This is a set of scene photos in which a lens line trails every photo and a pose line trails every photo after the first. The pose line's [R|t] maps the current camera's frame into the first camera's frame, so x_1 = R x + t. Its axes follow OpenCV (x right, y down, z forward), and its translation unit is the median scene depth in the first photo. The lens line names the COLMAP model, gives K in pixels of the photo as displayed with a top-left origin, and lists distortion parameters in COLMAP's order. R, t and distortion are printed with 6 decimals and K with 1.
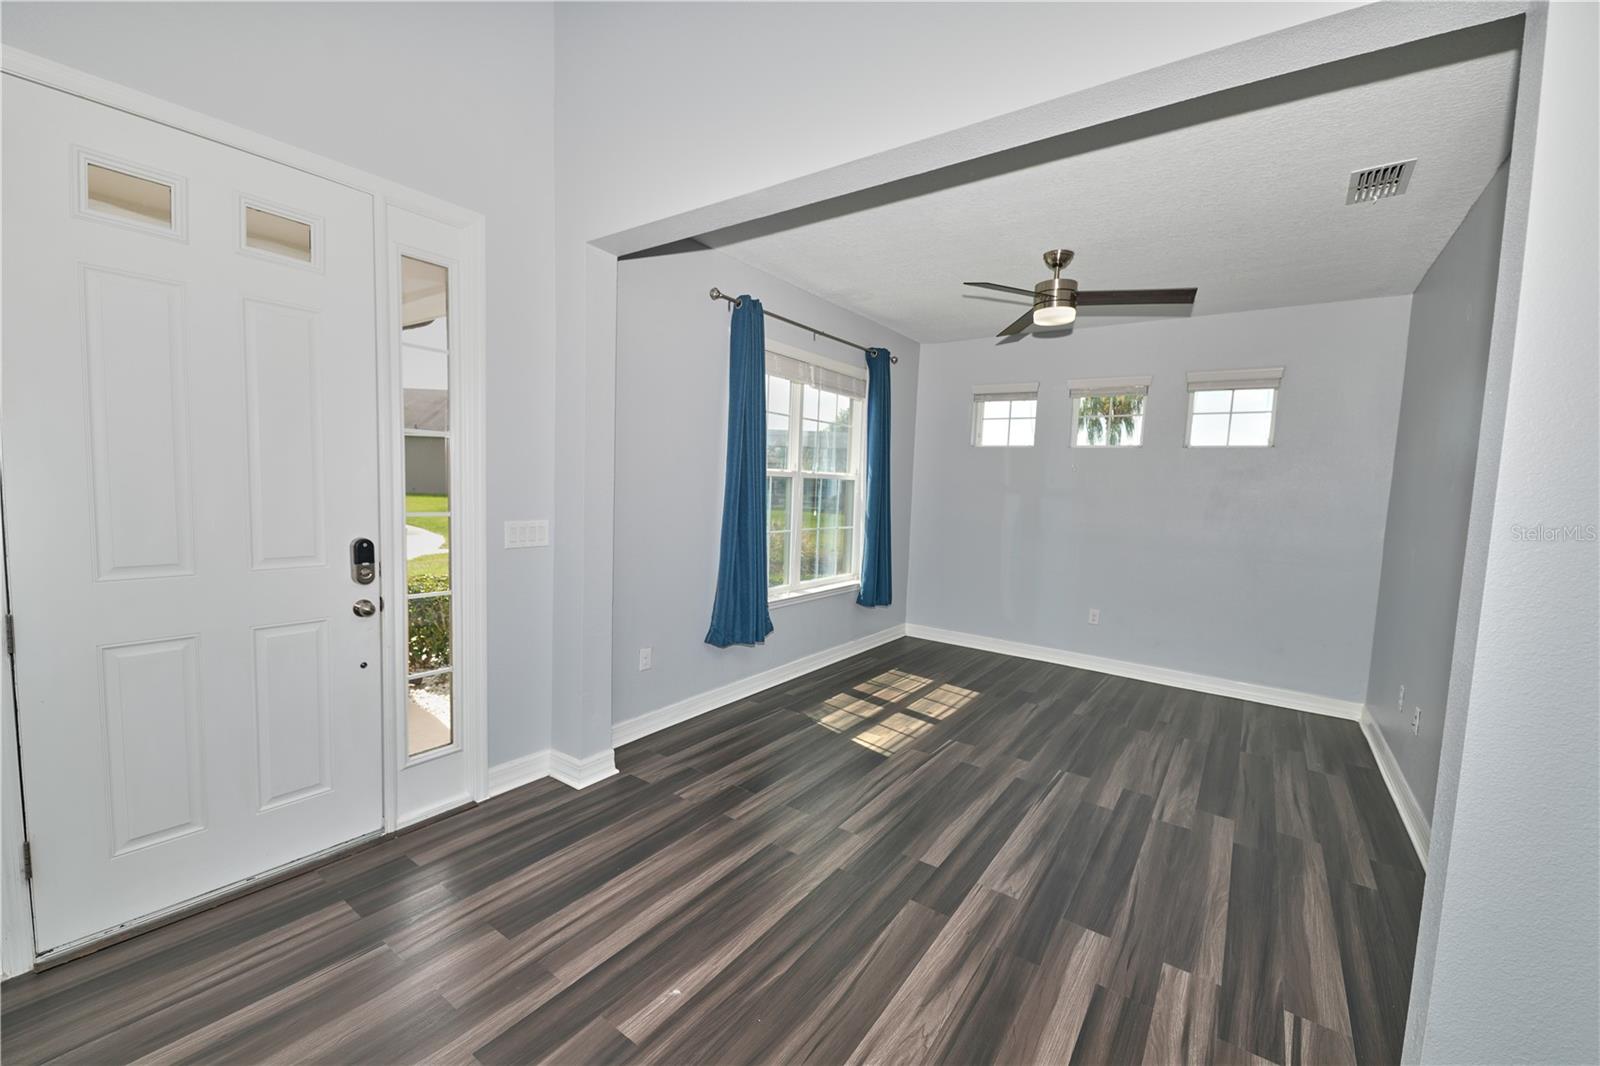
lens RADIAL K [[641.0, 0, 800.1], [0, 641.0, 537.6], [0, 0, 1]] dist [0.012027, -0.000295]
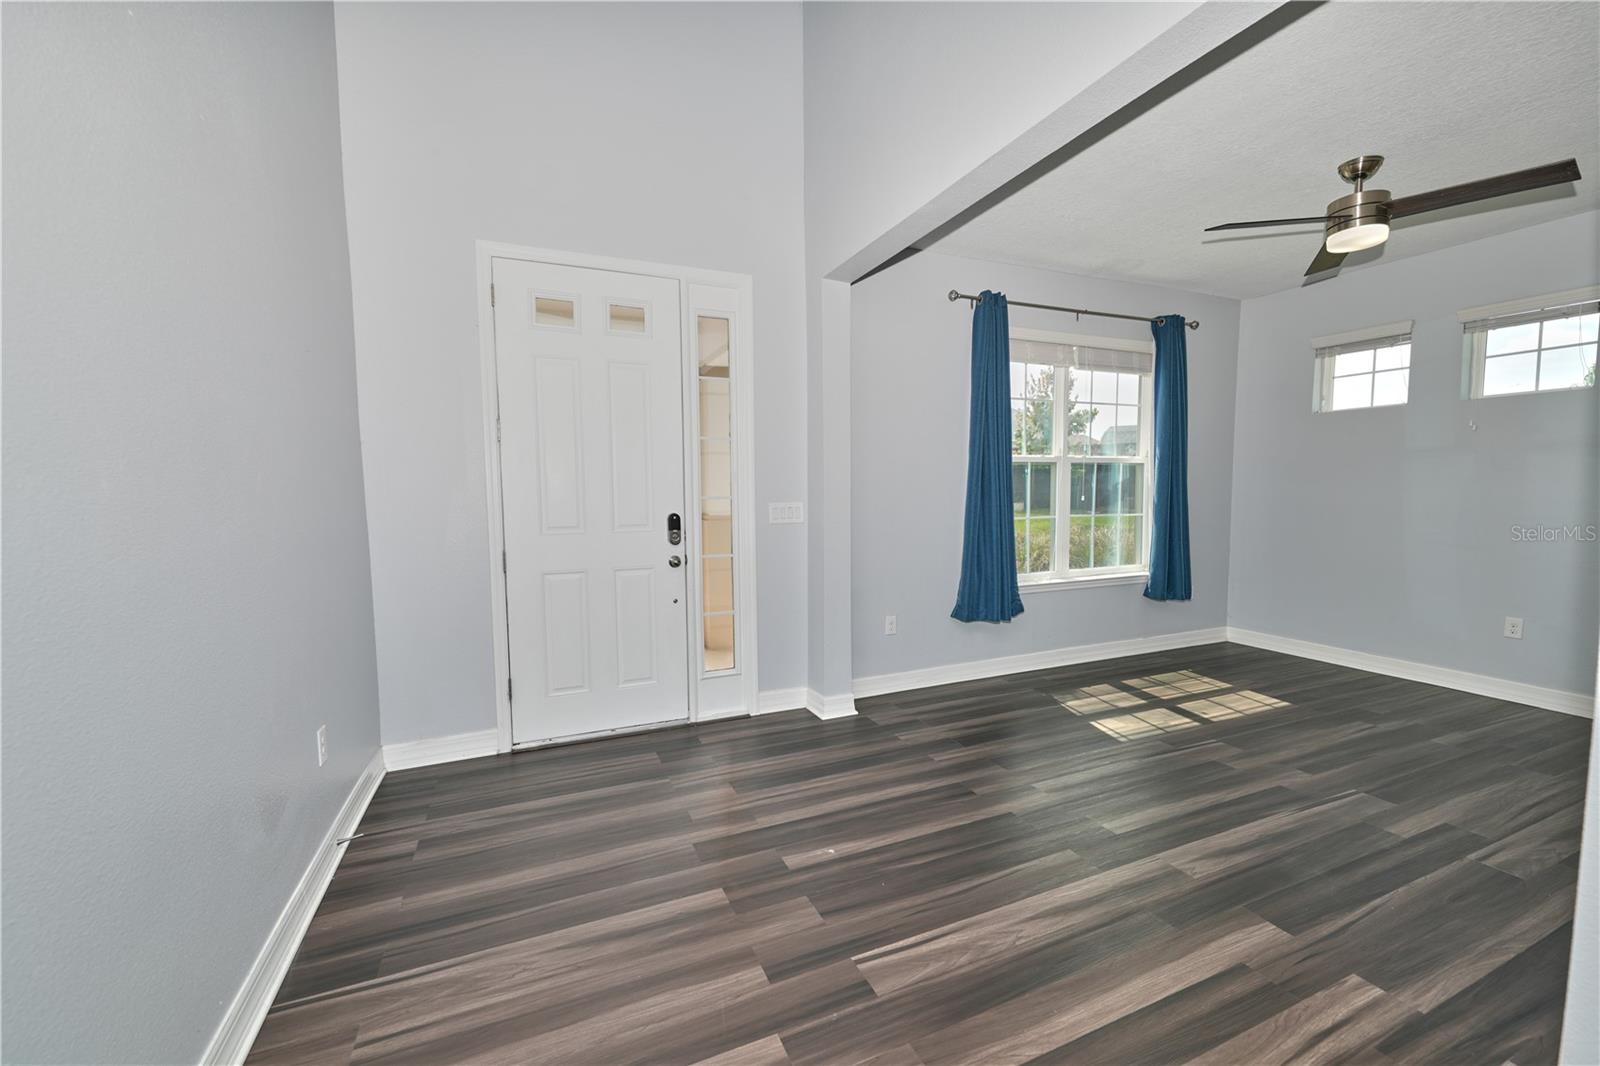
lens RADIAL K [[641.0, 0, 800.1], [0, 641.0, 537.6], [0, 0, 1]] dist [0.012027, -0.000295]
pose [[0.858476, -0.006450, -0.512812, 0.190610], [-0.002867, 0.999845, -0.017374, 0.049123], [0.512845, 0.016385, 0.858325, -0.061929]]
